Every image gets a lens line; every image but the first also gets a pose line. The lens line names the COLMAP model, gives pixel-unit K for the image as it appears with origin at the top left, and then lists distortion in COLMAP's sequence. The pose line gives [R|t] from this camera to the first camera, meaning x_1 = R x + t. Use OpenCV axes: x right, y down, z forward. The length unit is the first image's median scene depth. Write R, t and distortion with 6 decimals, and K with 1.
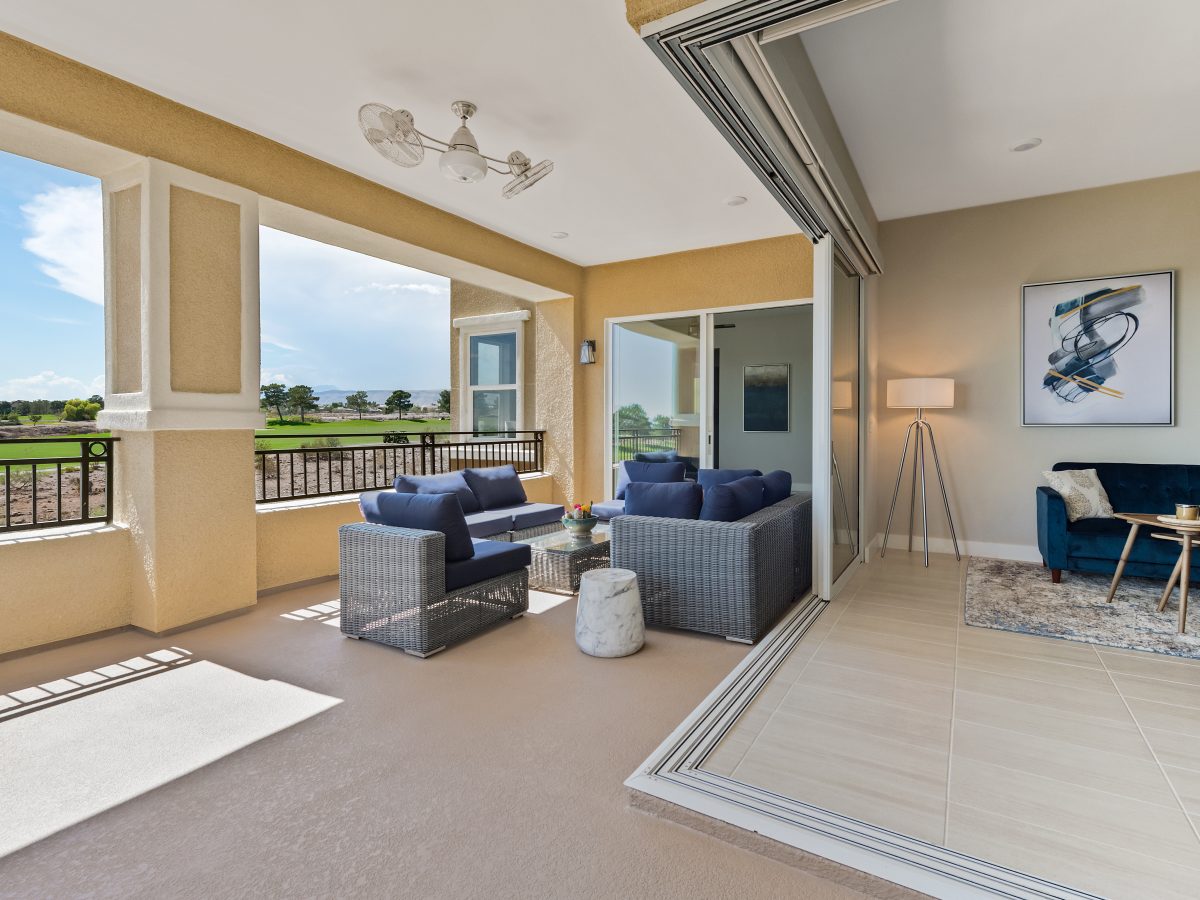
lens RADIAL K [[624.7, 0, 602.5], [0, 624.7, 441.0], [0, 0, 1]] dist [0.003840, -0.000381]
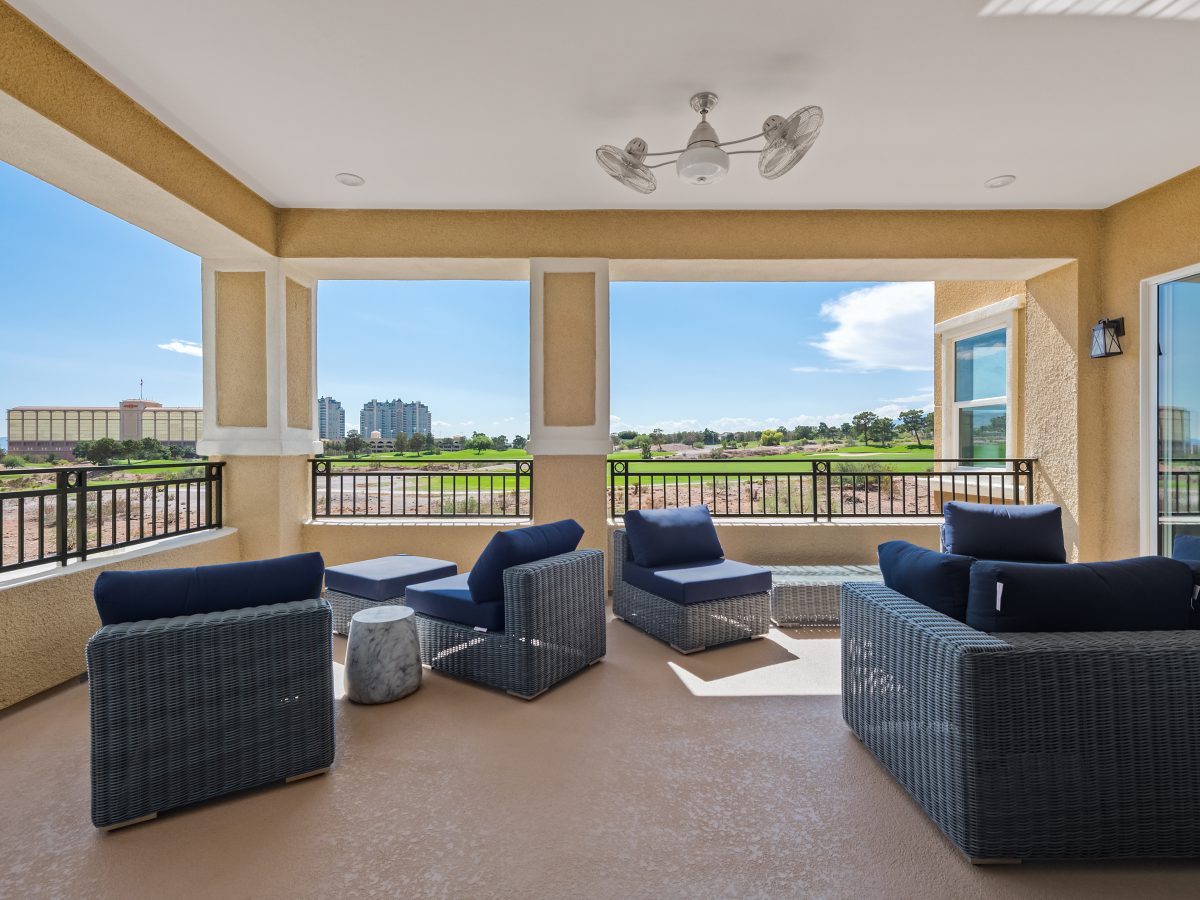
lens RADIAL K [[578.2, 0, 600.0], [0, 578.2, 450.0], [0, 0, 1]] dist [-0.000885, -0.000630]
pose [[0.506243, 0.001589, -0.862389, 0.224488], [-0.021339, 0.999715, -0.010684, -0.009225], [0.862127, 0.023812, 0.506133, 0.245581]]
